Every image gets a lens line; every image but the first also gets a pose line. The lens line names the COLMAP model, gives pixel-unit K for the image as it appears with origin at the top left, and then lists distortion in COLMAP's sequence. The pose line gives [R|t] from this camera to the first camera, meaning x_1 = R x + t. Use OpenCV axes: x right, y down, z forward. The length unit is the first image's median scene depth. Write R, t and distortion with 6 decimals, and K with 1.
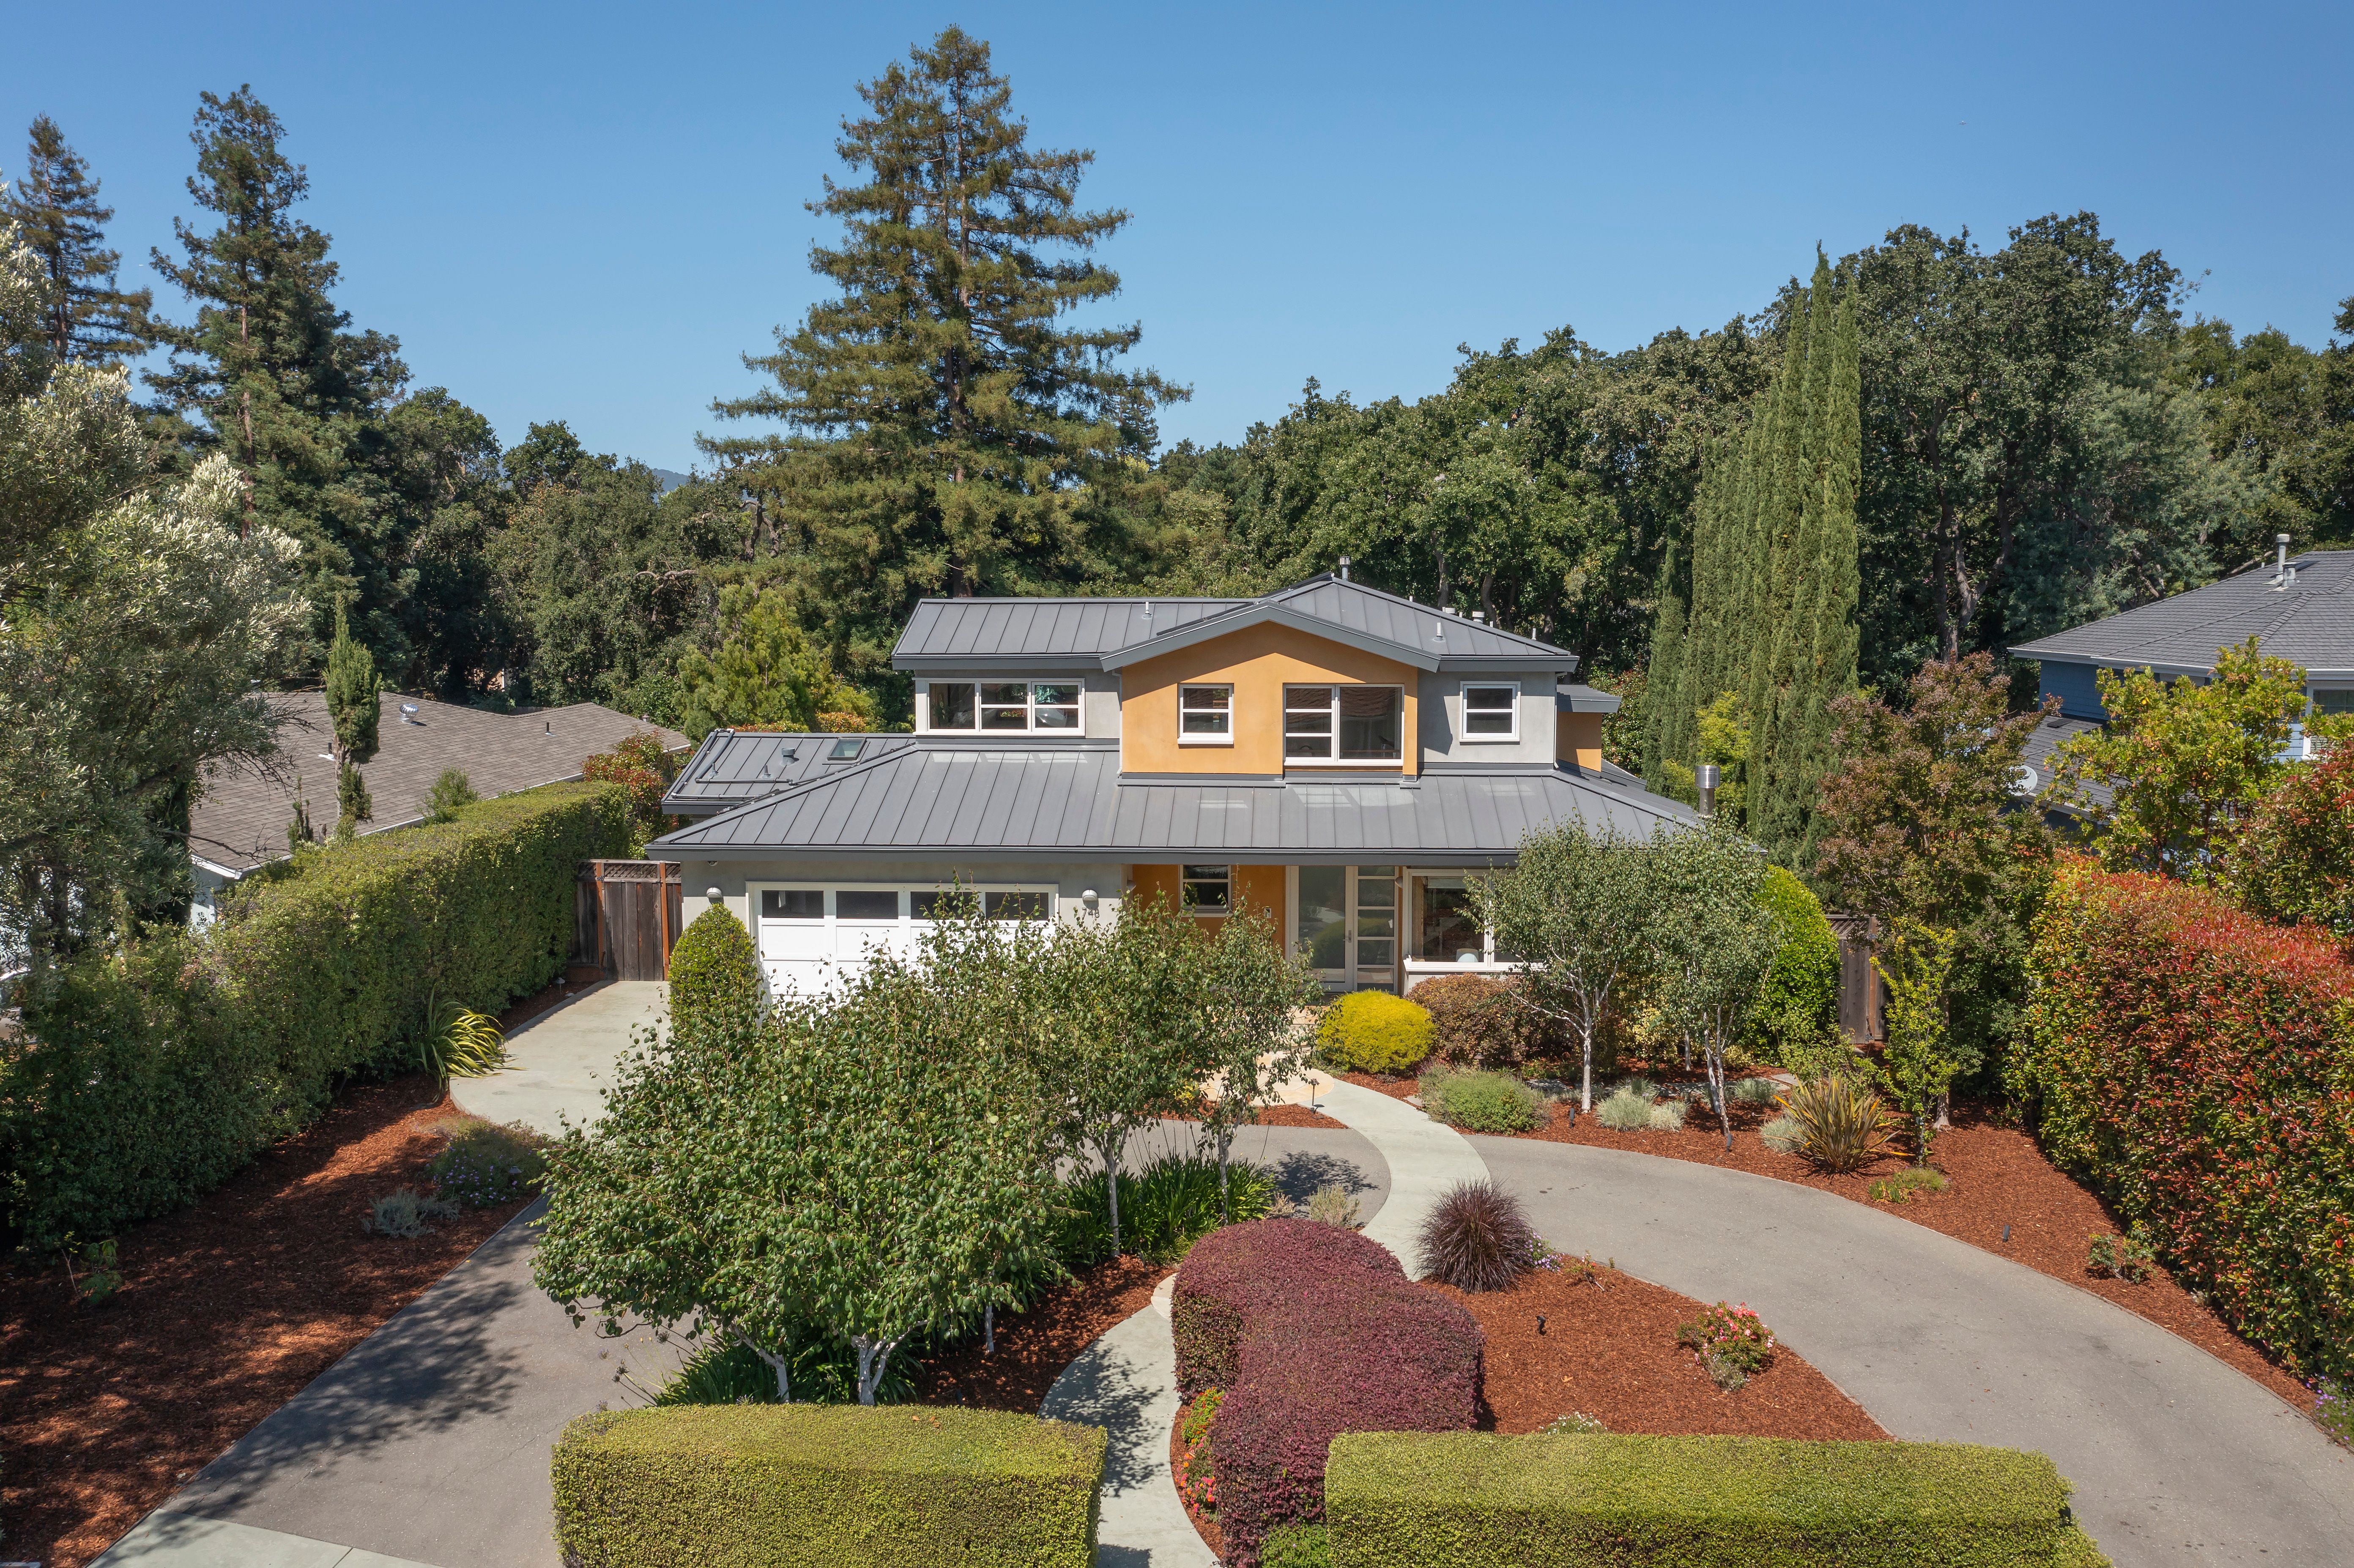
lens RADIAL K [[1856.2, 0, 1167.9], [0, 1856.2, 774.5], [0, 0, 1]] dist [0.000177, 0.011425]
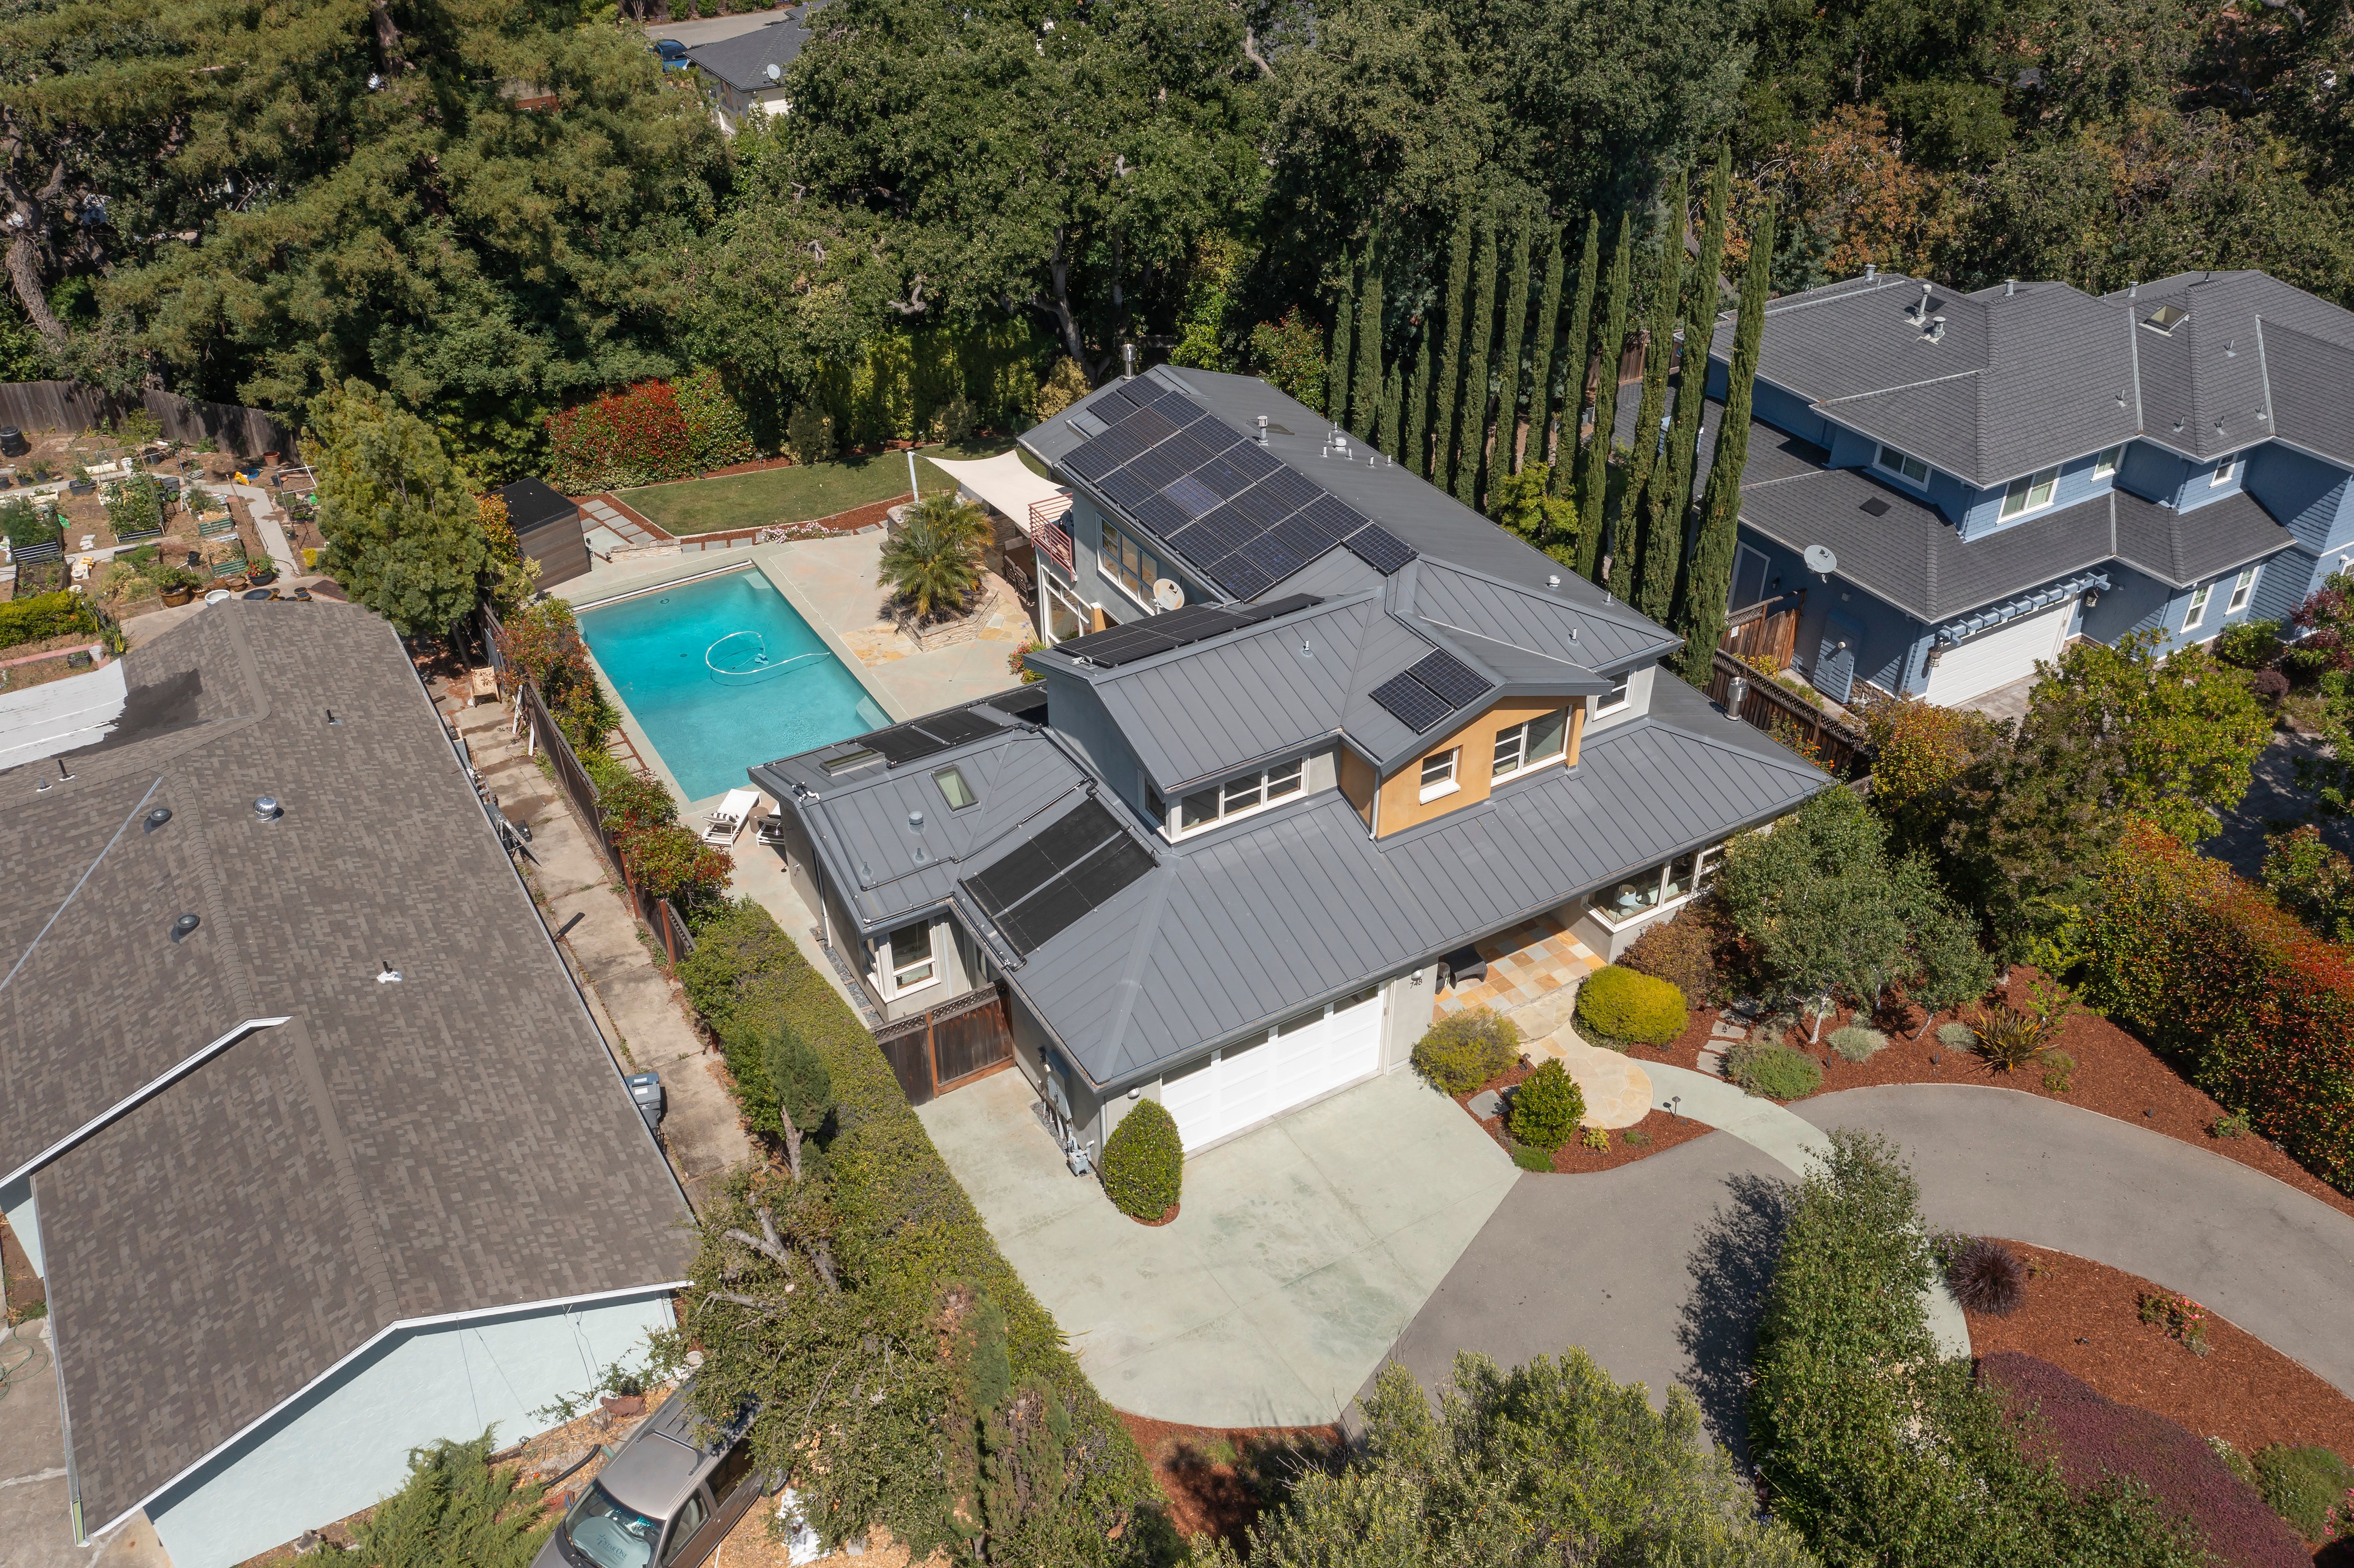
lens RADIAL K [[1849.7, 0, 1171.5], [0, 1849.7, 788.9], [0, 0, 1]] dist [-0.010196, 0.000401]
pose [[0.827525, -0.326742, 0.456554, -0.637305], [0.064155, 0.862908, 0.501272, -0.603490], [-0.557751, -0.385525, 0.735041, 0.254597]]
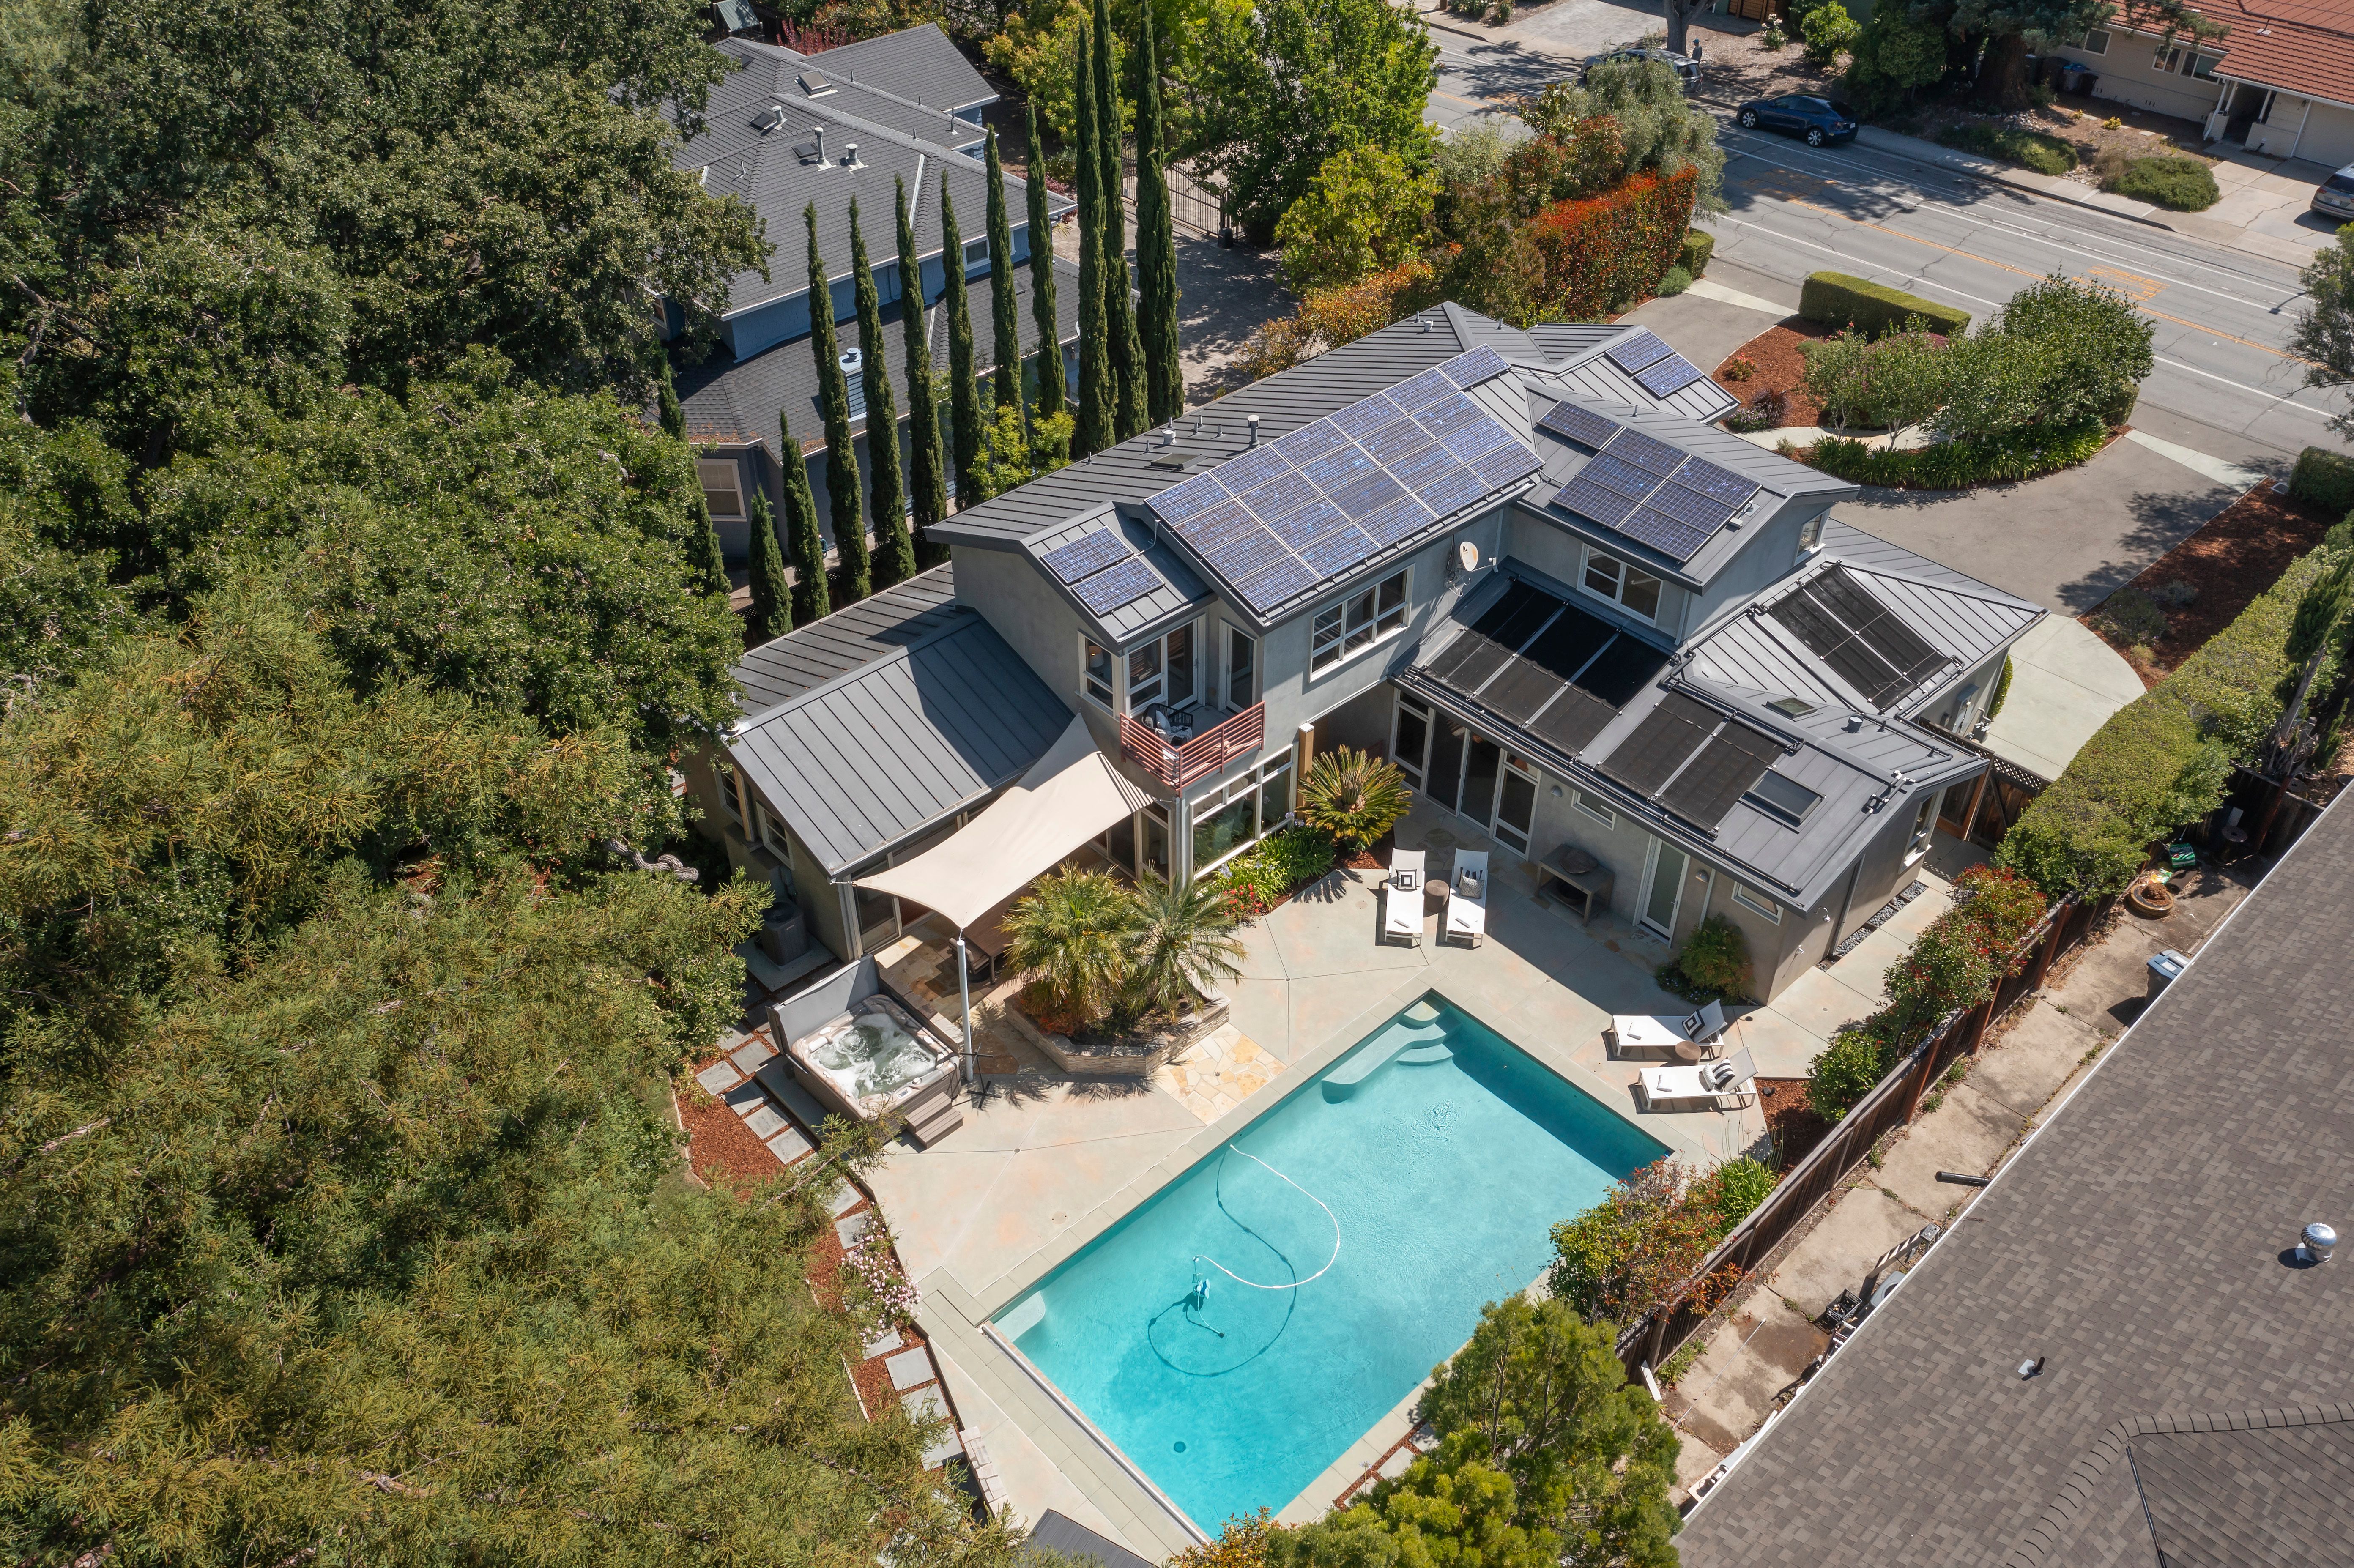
lens RADIAL K [[1849.7, 0, 1171.5], [0, 1849.7, 788.9], [0, 0, 1]] dist [-0.010196, 0.000401]
pose [[-0.723341, -0.429473, 0.540676, -0.570958], [0.074858, 0.729641, 0.679721, -0.783431], [-0.686421, 0.532144, -0.495630, 2.065538]]
